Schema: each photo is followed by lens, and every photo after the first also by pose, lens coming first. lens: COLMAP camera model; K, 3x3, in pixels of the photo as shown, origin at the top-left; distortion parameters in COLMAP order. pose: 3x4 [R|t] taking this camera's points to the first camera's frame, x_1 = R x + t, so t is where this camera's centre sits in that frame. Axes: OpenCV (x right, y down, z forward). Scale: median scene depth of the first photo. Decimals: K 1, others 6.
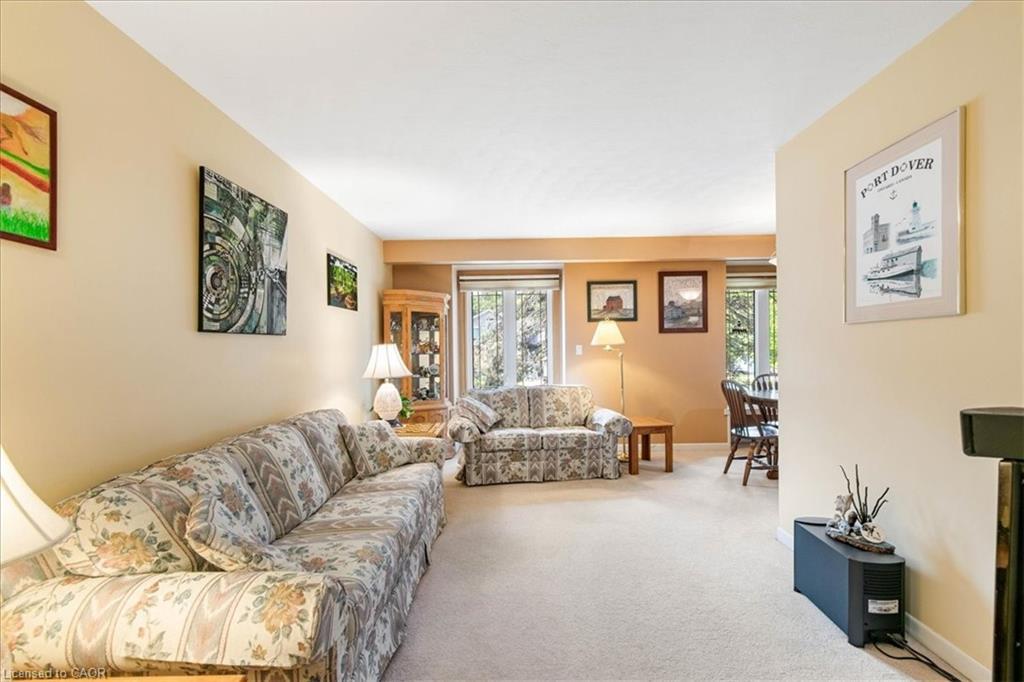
lens RADIAL K [[457.4, 0, 506.9], [0, 457.4, 354.2], [0, 0, 1]] dist [0.005172, 0.001031]
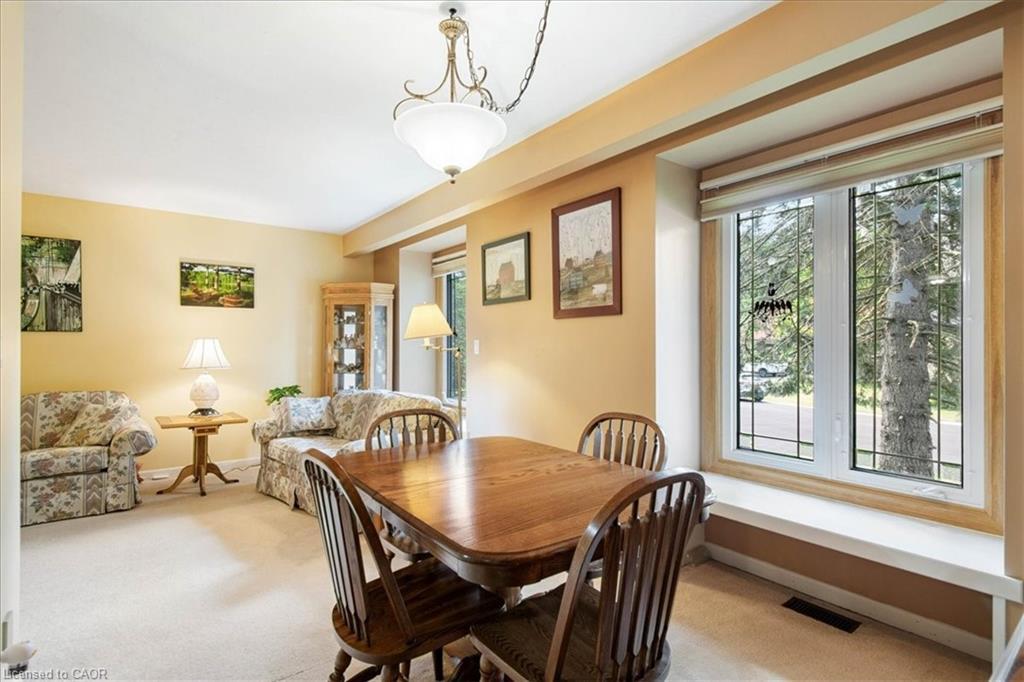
lens RADIAL K [[487.7, 0, 510.0], [0, 487.7, 345.4], [0, 0, 1]] dist [0.005636, -0.001116]
pose [[0.620216, 0.012447, -0.784332, 1.632778], [-0.018004, 0.999837, 0.001630, -0.029572], [0.784224, 0.013110, 0.620339, 1.261575]]
